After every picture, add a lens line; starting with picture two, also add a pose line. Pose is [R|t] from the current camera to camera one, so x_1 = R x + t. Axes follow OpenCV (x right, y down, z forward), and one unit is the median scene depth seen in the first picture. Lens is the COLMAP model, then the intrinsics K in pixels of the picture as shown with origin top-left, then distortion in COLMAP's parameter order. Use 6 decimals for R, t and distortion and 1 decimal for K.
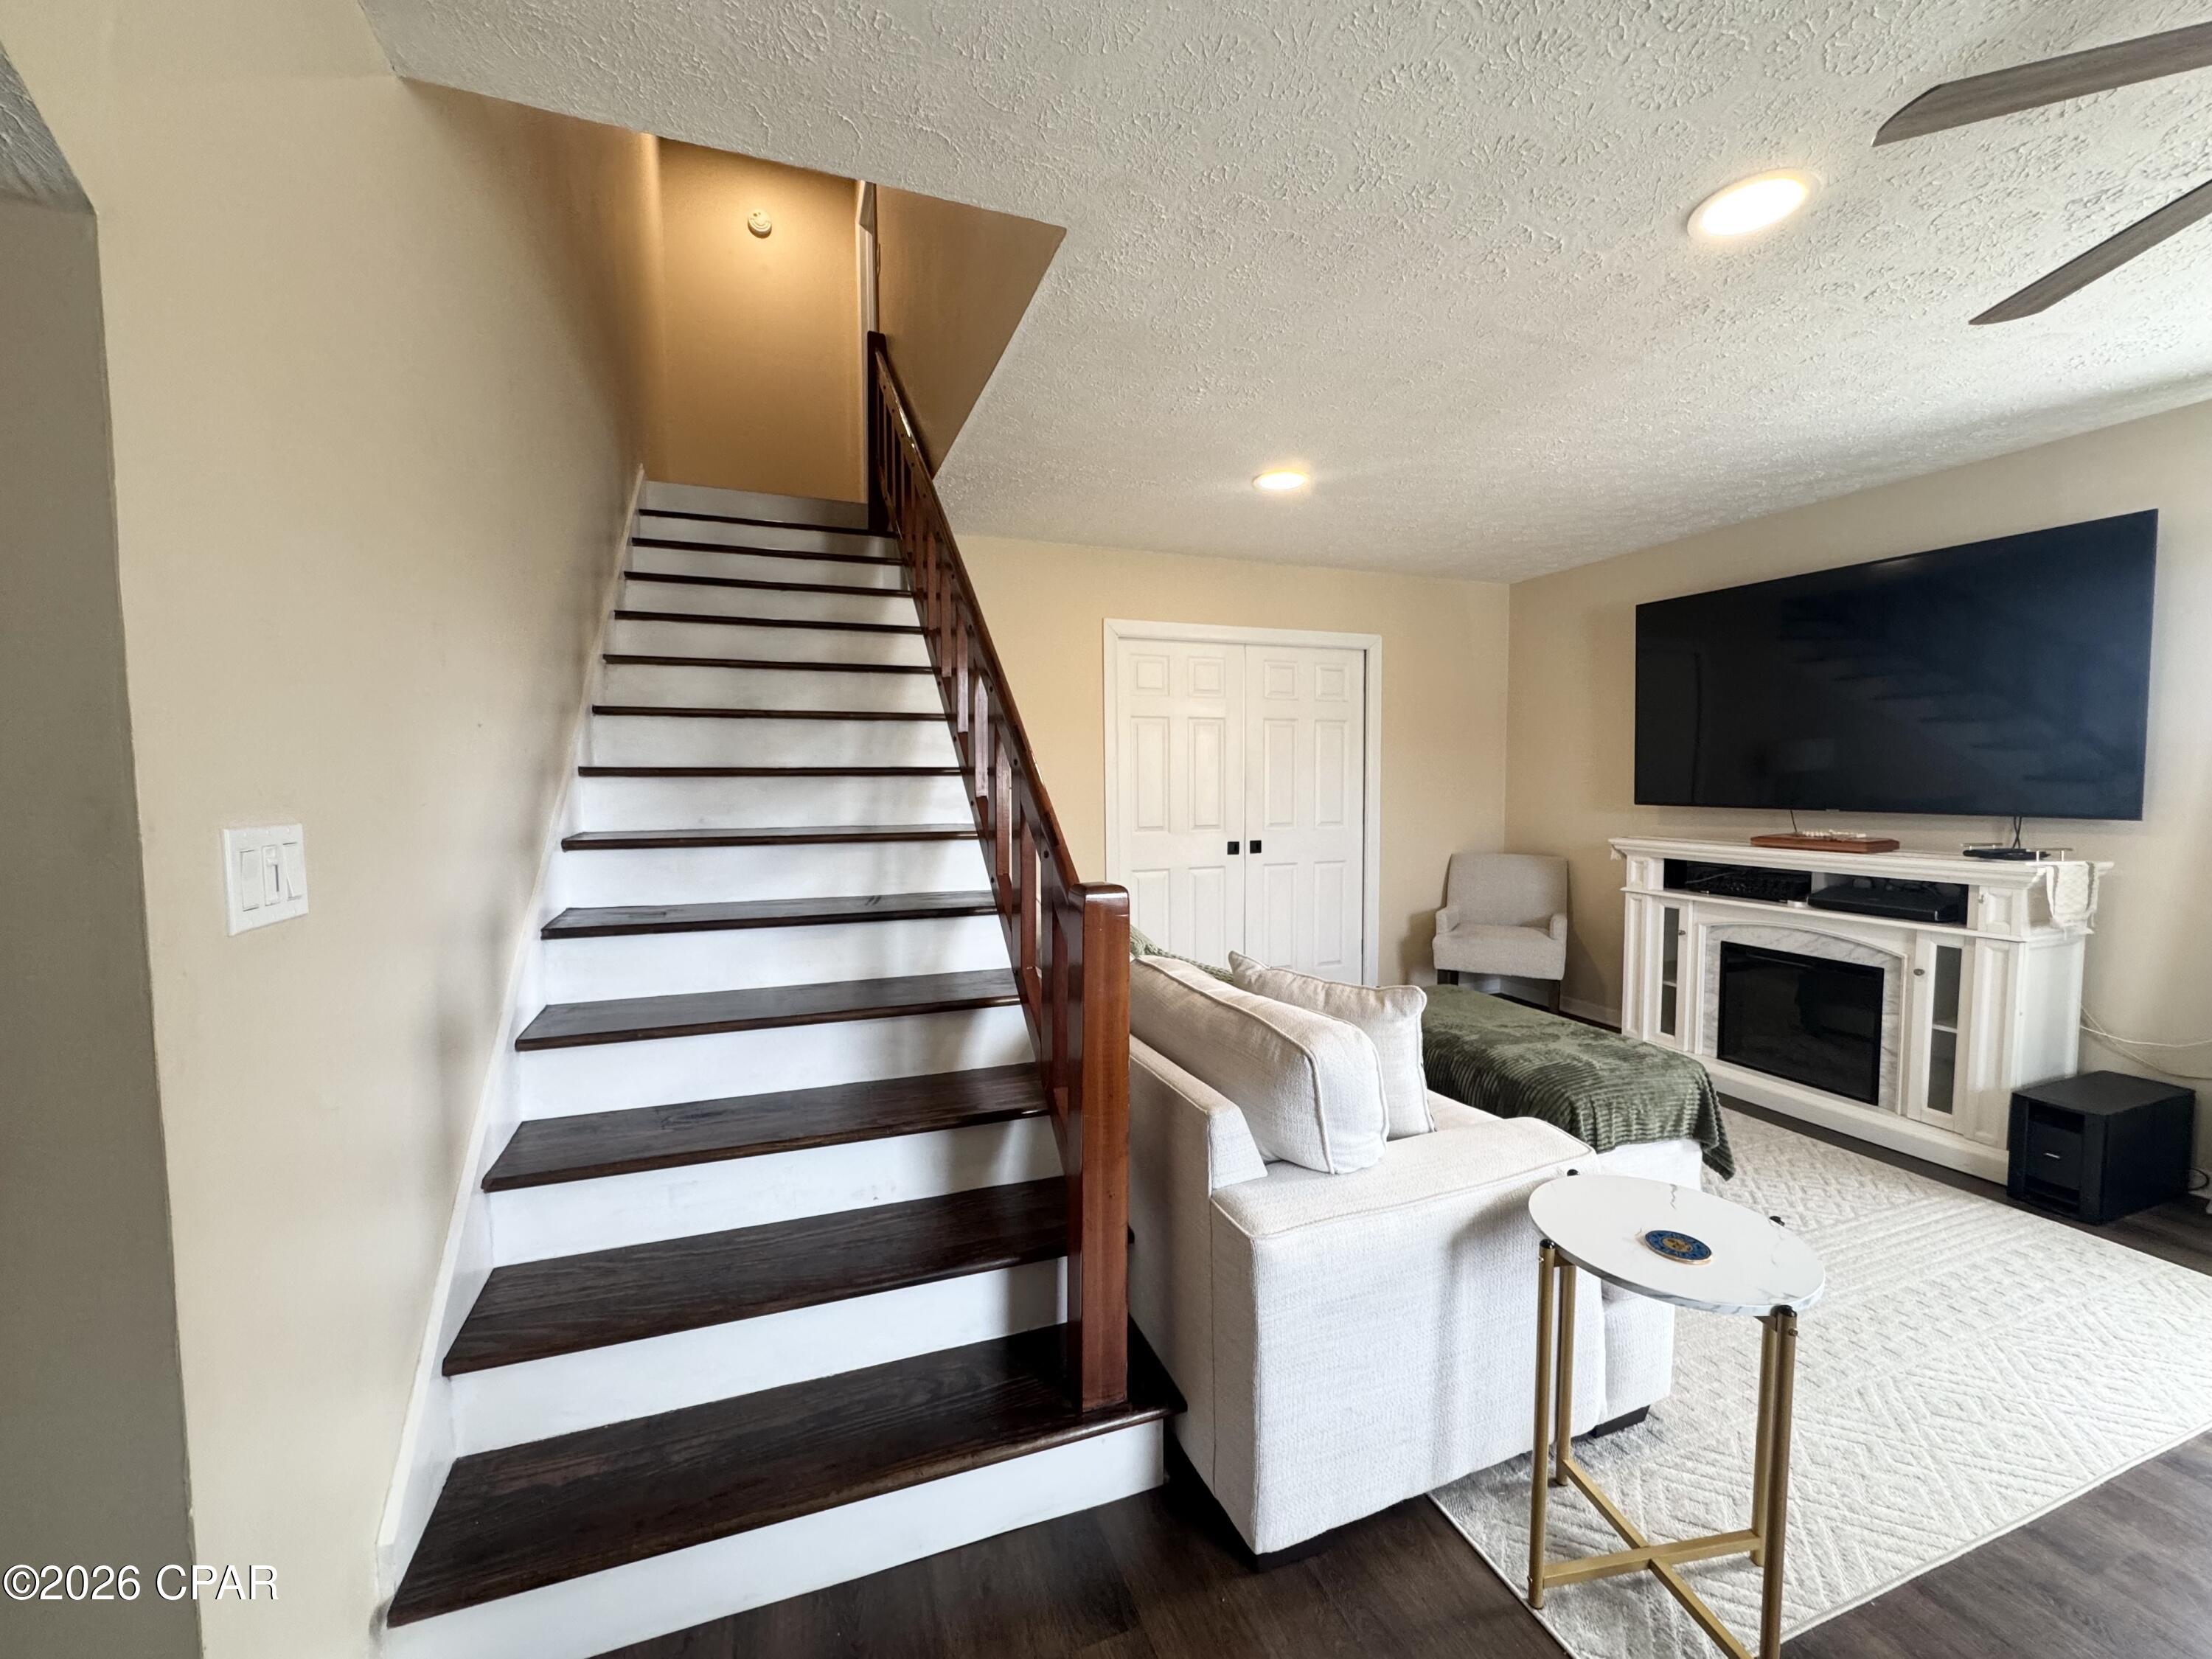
lens RADIAL K [[891.4, 0, 1106.4], [0, 891.4, 835.4], [0, 0, 1]] dist [0.004615, -0.000019]
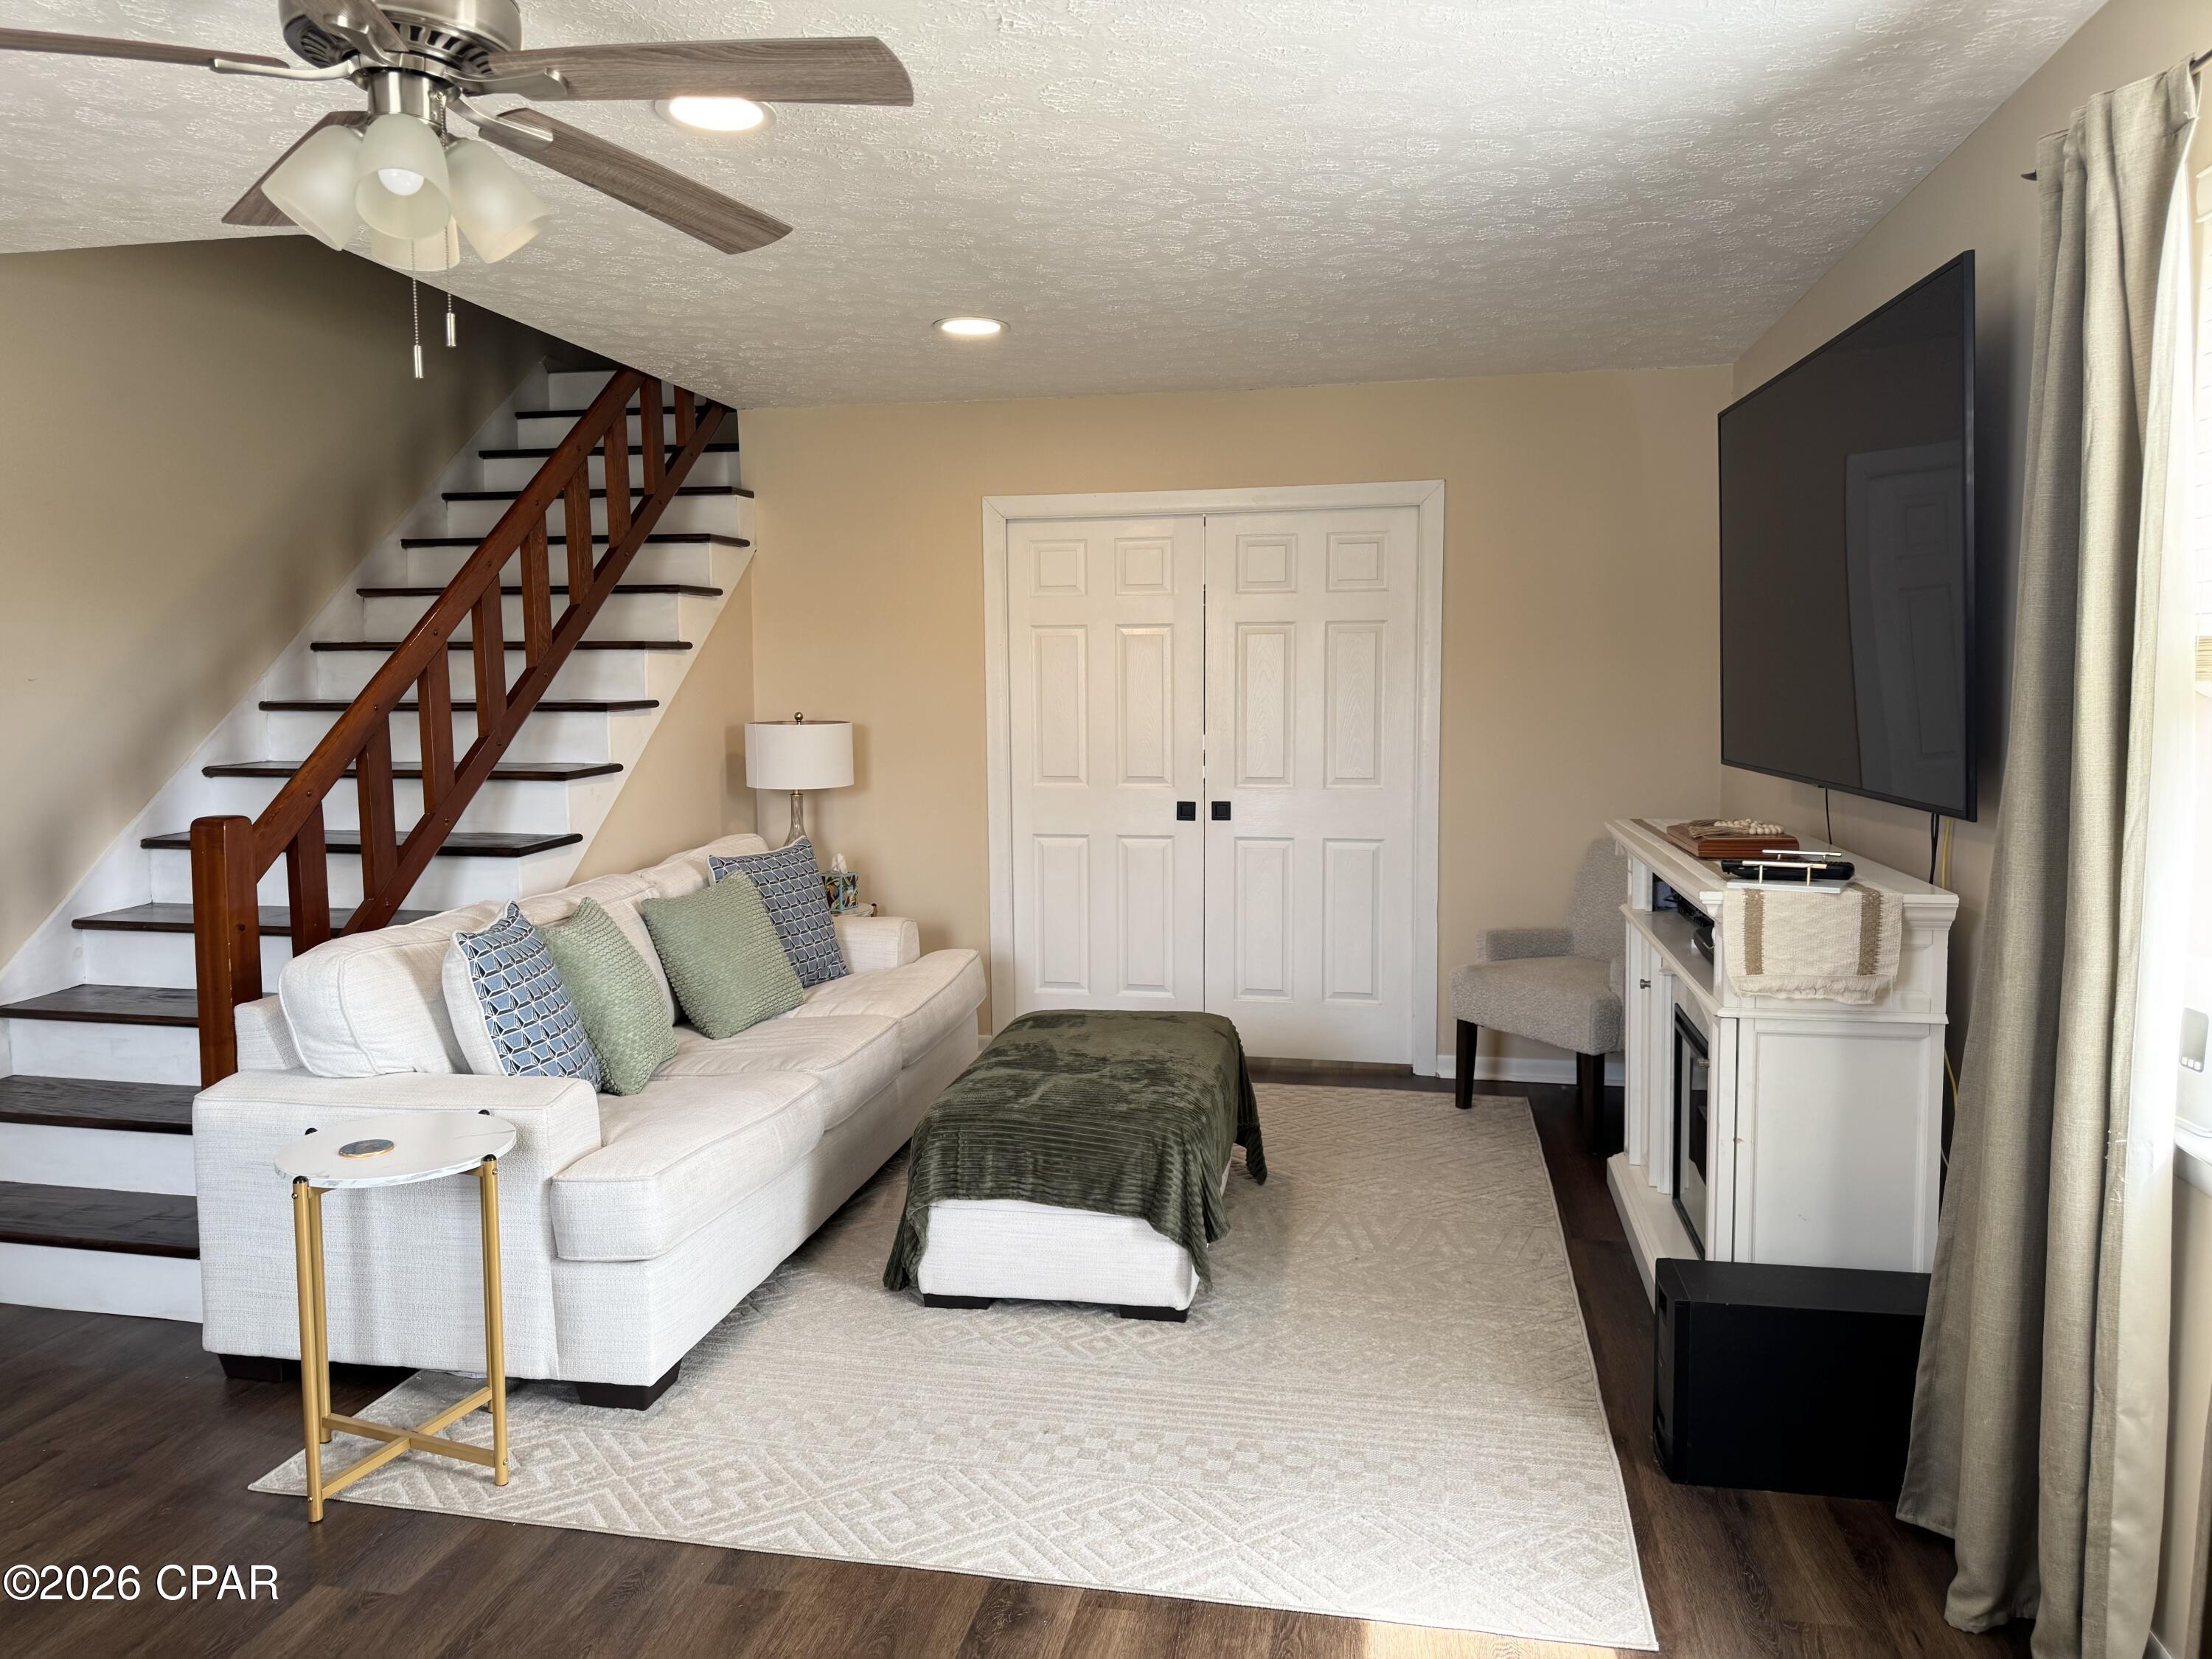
lens RADIAL K [[1568.3, 0, 1096.5], [0, 1568.3, 818.5], [0, 0, 1]] dist [0.059515, -0.058621]
pose [[0.841368, 0.045857, -0.538514, 0.751692], [-0.032538, 0.998884, 0.034221, -0.019650], [0.539483, -0.011270, 0.841921, -0.063223]]
